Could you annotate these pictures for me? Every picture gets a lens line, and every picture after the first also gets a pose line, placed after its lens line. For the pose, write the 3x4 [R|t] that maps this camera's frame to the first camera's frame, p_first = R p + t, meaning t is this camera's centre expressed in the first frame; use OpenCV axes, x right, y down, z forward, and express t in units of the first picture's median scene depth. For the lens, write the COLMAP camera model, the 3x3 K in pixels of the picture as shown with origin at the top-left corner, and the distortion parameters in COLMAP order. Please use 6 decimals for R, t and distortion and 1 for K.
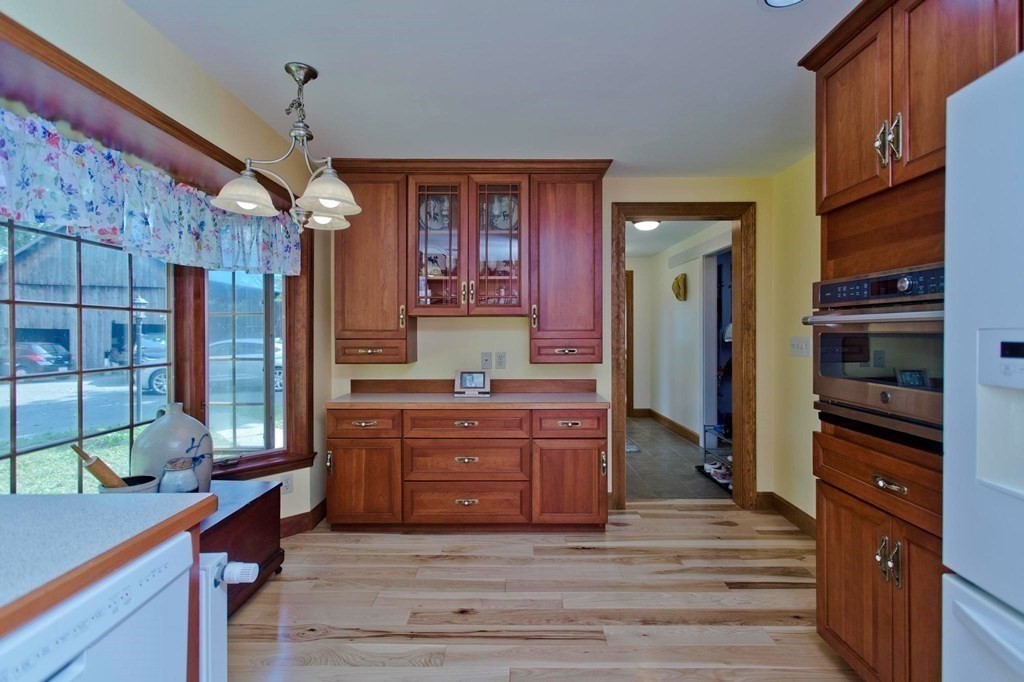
lens RADIAL K [[483.9, 0, 516.8], [0, 483.9, 335.0], [0, 0, 1]] dist [0.000781, 0.000337]
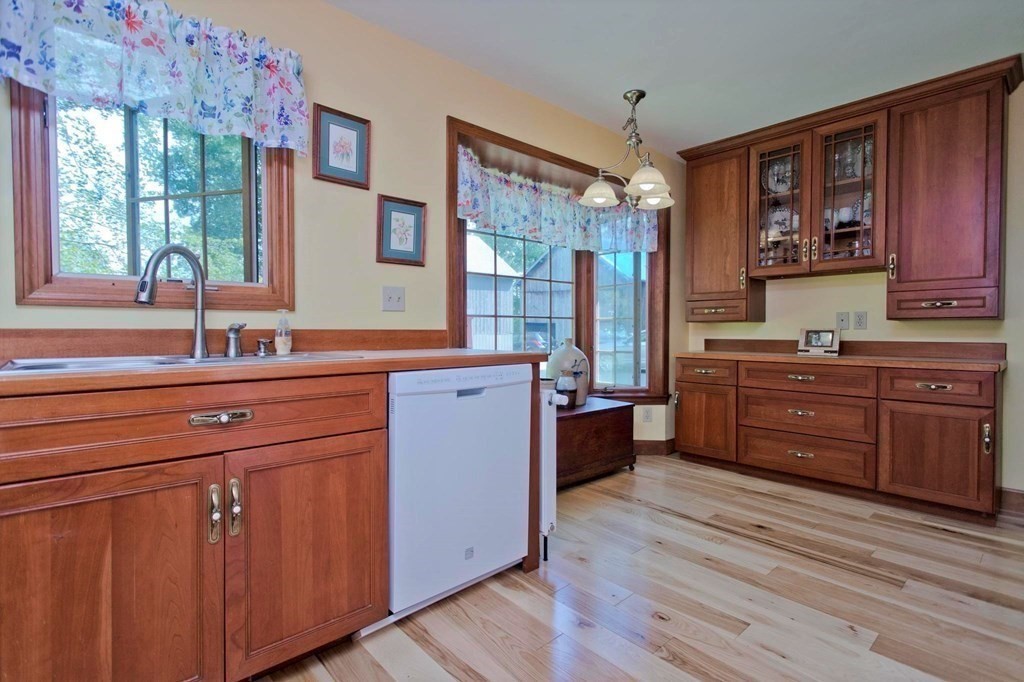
lens RADIAL K [[483.9, 0, 516.8], [0, 483.9, 335.0], [0, 0, 1]] dist [0.000781, 0.000337]
pose [[0.677729, 0.011726, -0.735218, 0.237821], [-0.002503, 0.999904, 0.013641, 0.081778], [0.735307, -0.007404, 0.677693, -0.127005]]
